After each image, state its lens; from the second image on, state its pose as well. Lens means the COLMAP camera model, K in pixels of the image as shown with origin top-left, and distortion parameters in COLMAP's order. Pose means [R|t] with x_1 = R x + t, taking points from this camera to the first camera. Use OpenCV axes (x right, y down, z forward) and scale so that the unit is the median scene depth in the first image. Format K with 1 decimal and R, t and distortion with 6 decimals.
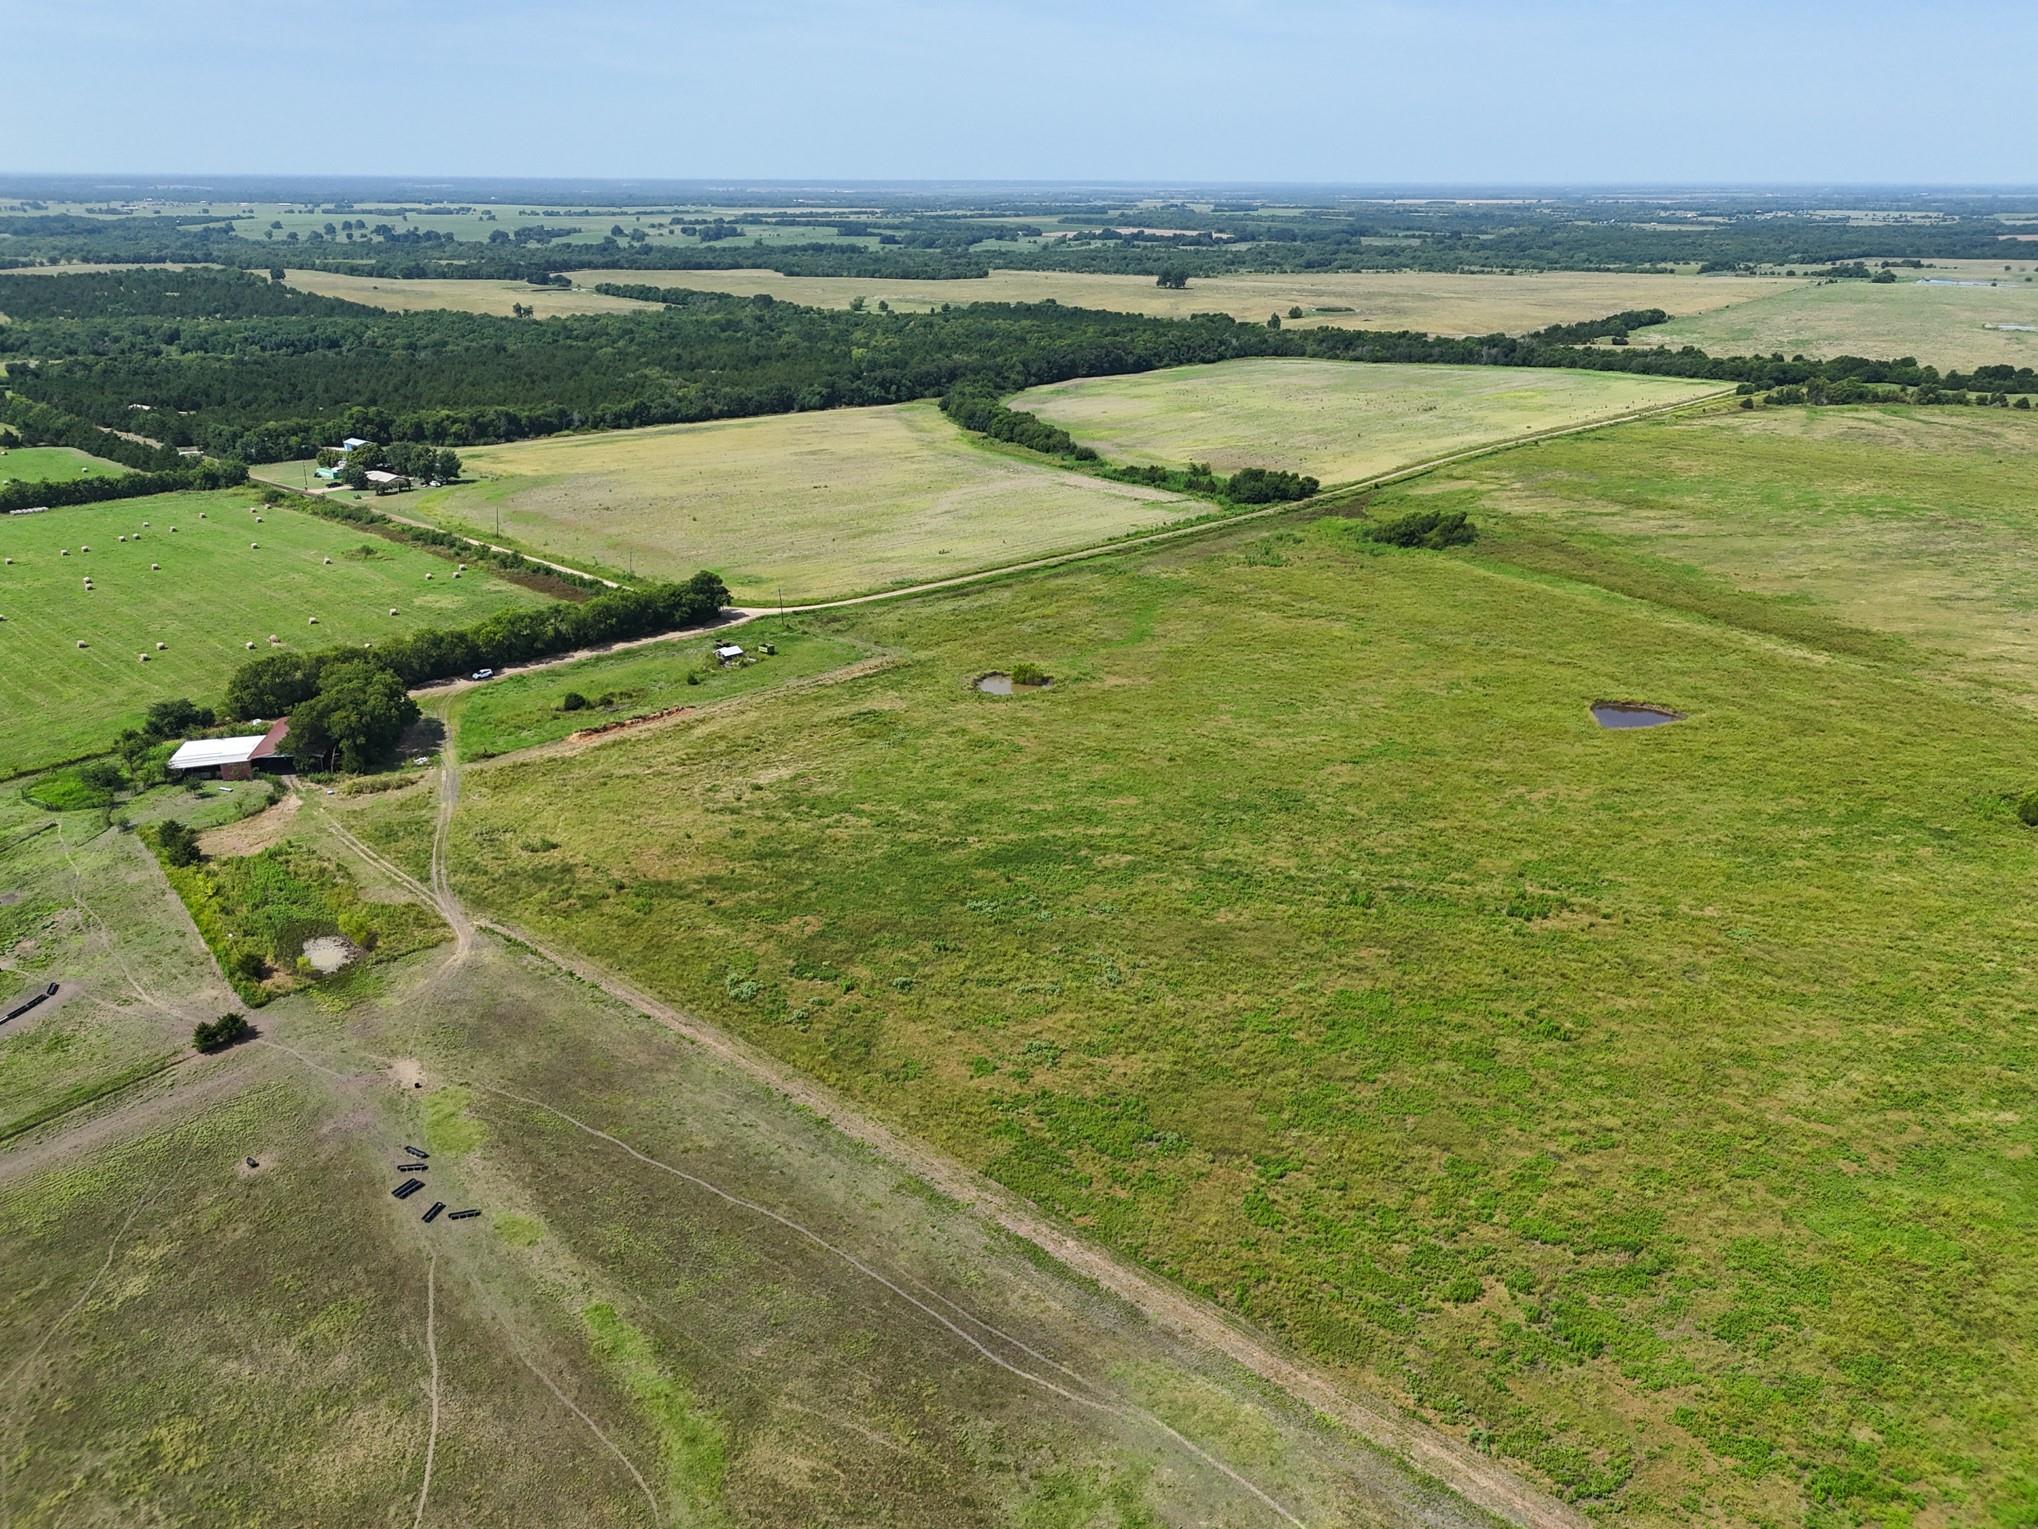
lens RADIAL K [[1499.5, 0, 1023.3], [0, 1499.5, 761.8], [0, 0, 1]] dist [0.063766, -0.065610]
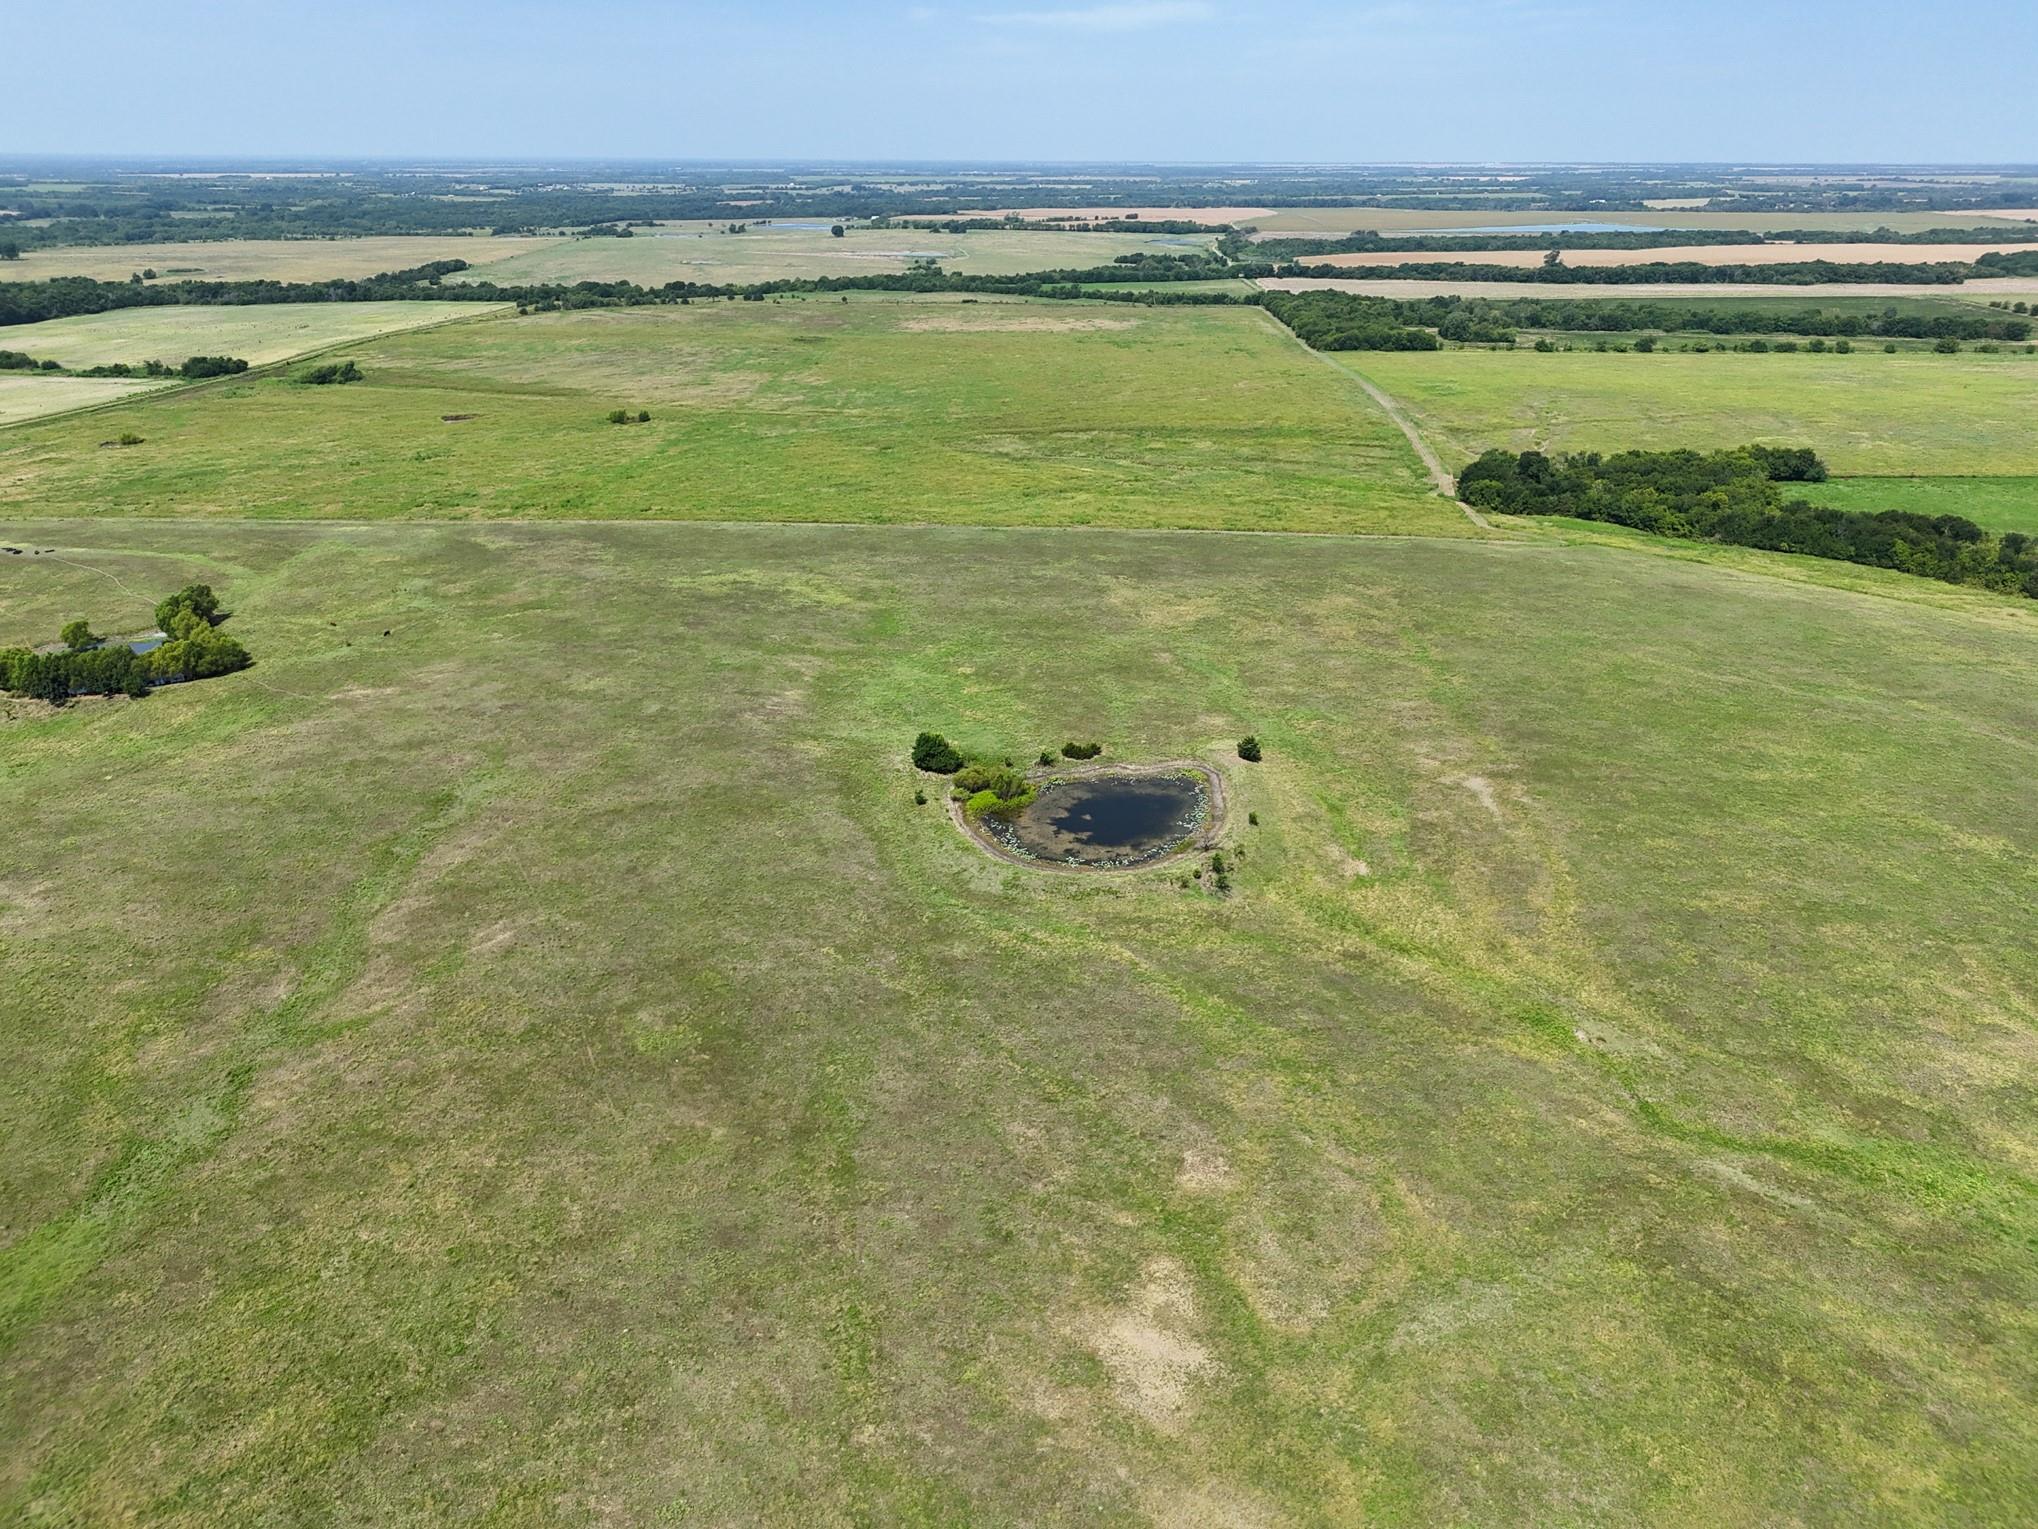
lens RADIAL K [[1499.5, 0, 1021.8], [0, 1499.5, 755.0], [0, 0, 1]] dist [0.063766, -0.065610]
pose [[0.760126, -0.244304, 0.602099, -0.128925], [0.237544, 0.966966, 0.092461, 0.135053], [-0.604798, 0.072743, 0.793050, -0.369677]]
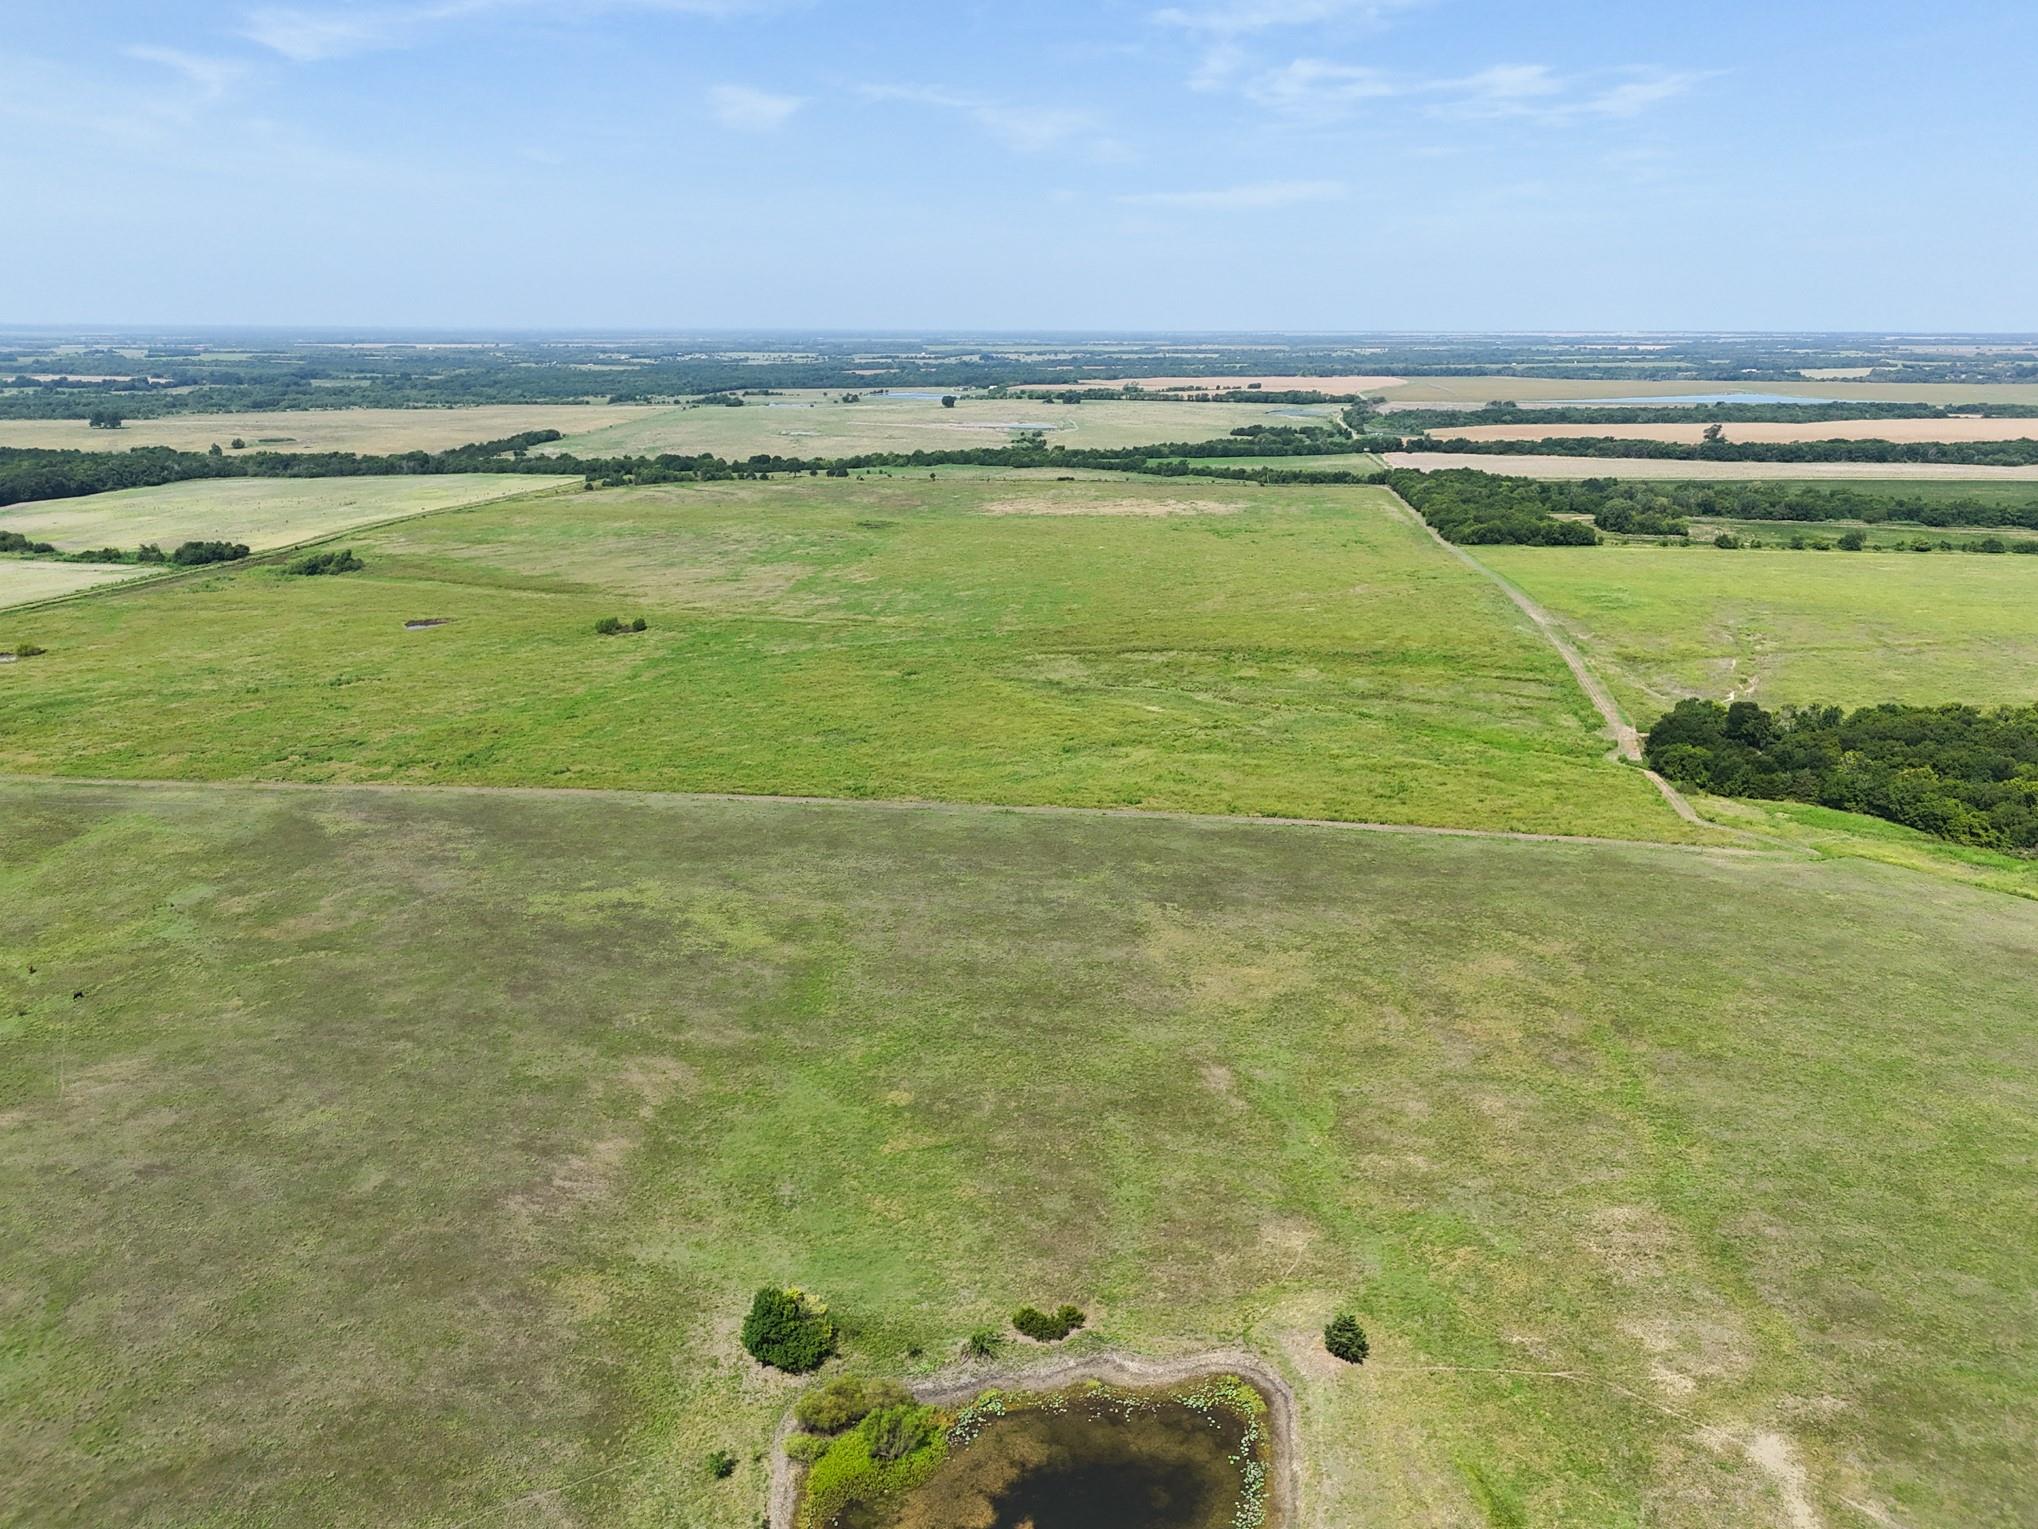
lens RADIAL K [[1499.5, 0, 1023.0], [0, 1499.5, 755.0], [0, 0, 1]] dist [0.063766, -0.065610]
pose [[0.812465, -0.165121, 0.559139, -0.020134], [0.214399, 0.976471, -0.023170, 0.102764], [-0.542157, 0.138703, 0.828750, -0.284394]]
